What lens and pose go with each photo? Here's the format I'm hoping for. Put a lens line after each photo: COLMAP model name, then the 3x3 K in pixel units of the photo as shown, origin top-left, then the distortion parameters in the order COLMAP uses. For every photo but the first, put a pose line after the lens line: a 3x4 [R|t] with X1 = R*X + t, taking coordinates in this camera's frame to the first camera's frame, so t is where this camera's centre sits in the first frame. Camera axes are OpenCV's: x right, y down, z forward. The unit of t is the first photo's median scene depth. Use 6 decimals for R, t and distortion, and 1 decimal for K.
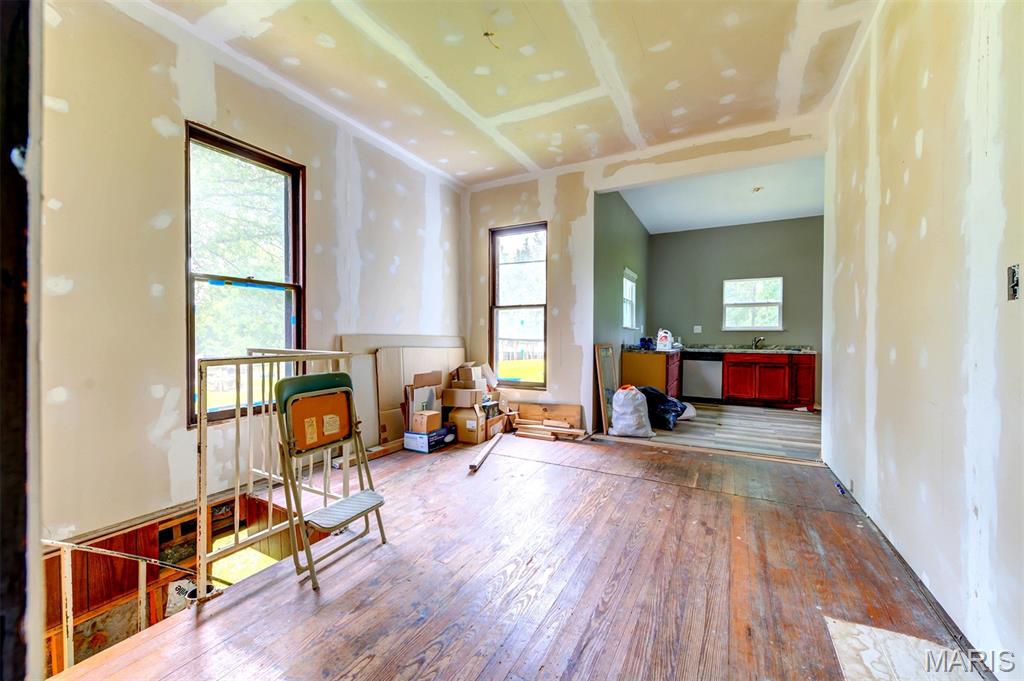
lens RADIAL K [[451.5, 0, 512.0], [0, 451.5, 340.5], [0, 0, 1]] dist [0.002913, -0.000282]
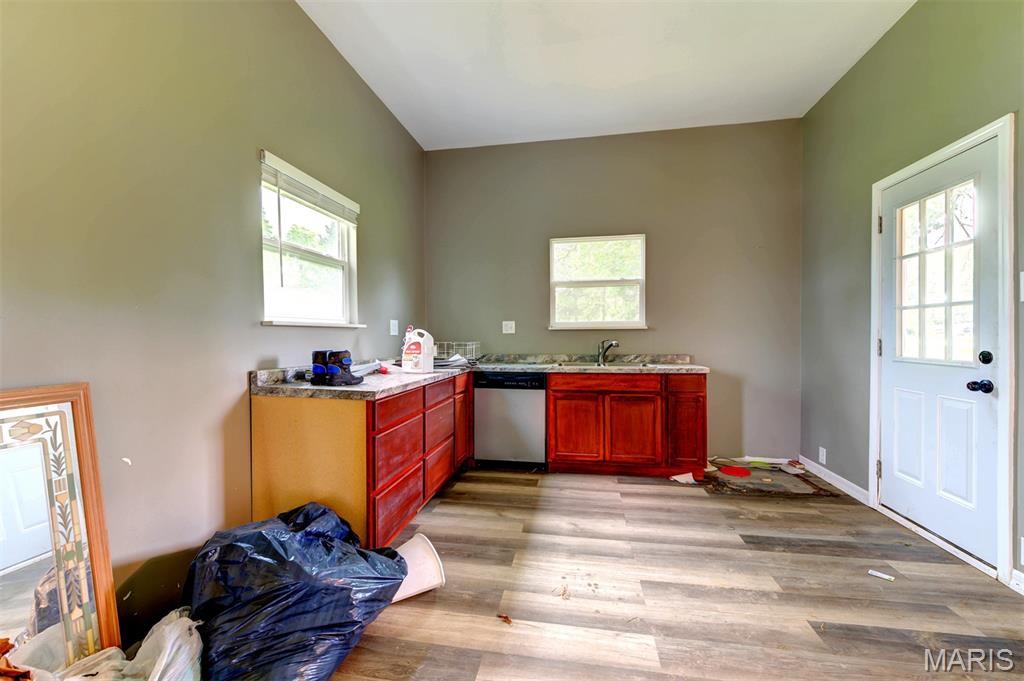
lens RADIAL K [[428.8, 0, 512.0], [0, 428.8, 340.5], [0, 0, 1]] dist [-0.001346, -0.000874]
pose [[0.961850, -0.014039, 0.273216, 0.318041], [0.014551, 0.999894, 0.000152, -0.010693], [-0.273190, 0.003830, 0.961953, 0.580843]]
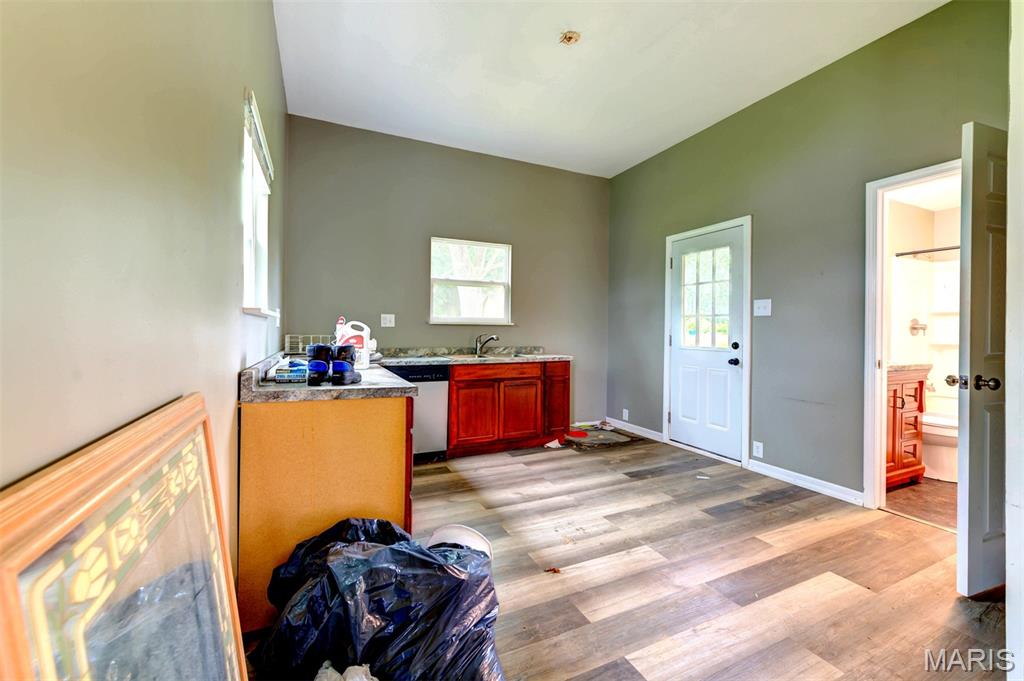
lens RADIAL K [[412.5, 0, 529.4], [0, 412.5, 329.9], [0, 0, 1]] dist [0.001174, -0.000199]
pose [[0.619375, 0.000260, 0.785095, 0.146350], [0.005399, 0.999975, -0.004591, -0.012895], [-0.785077, 0.007082, 0.619358, 0.659180]]
